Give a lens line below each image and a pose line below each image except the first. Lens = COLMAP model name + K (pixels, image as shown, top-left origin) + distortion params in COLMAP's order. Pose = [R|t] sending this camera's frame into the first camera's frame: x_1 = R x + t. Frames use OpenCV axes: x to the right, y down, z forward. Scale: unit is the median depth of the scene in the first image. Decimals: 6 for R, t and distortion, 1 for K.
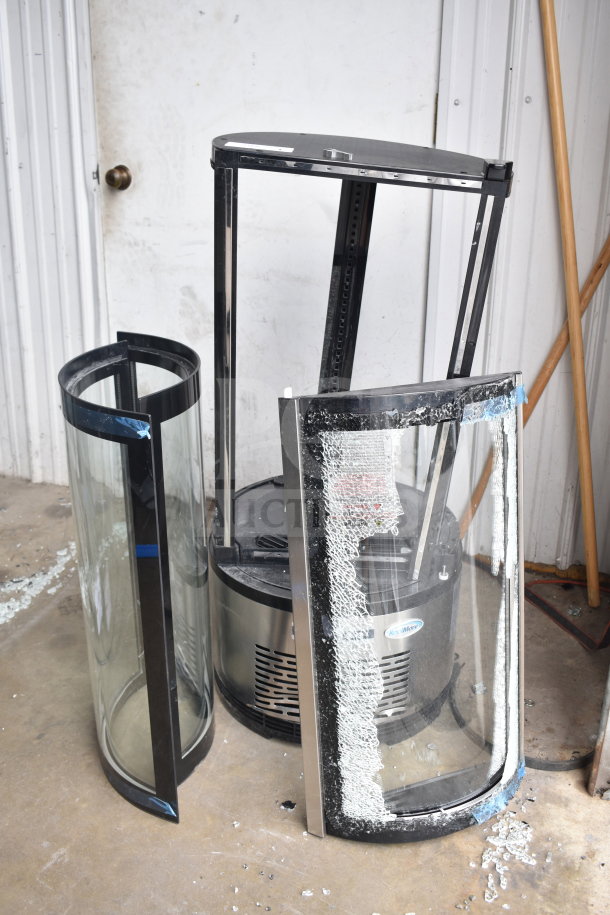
lens RADIAL K [[865.3, 0, 305.1], [0, 865.3, 455.1], [0, 0, 1]] dist [-0.072866, 0.000000]
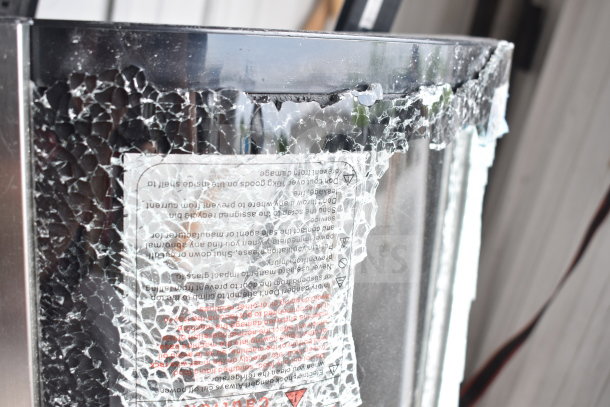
lens RADIAL K [[747.4, 0, 304.5], [0, 747.4, 205.0], [0, 0, 1]] dist [0.003524, 0.000000]
pose [[0.861479, -0.011627, 0.507660, -0.041377], [-0.003156, 0.999596, 0.028250, -0.014877], [-0.507784, -0.025939, 0.861094, 0.634996]]
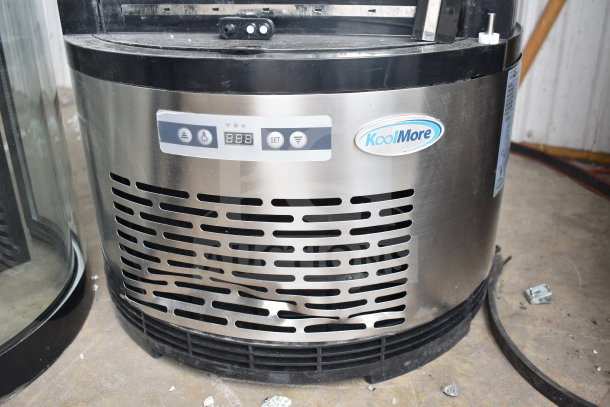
lens RADIAL K [[576.9, 0, 305.9], [0, 576.9, 207.1], [0, 0, 1]] dist [-0.072866, 0.000000]
pose [[0.993416, 0.029235, -0.110772, 0.100476], [-0.022923, 0.998063, 0.057838, 0.223830], [0.112248, -0.054918, 0.992161, 0.693162]]
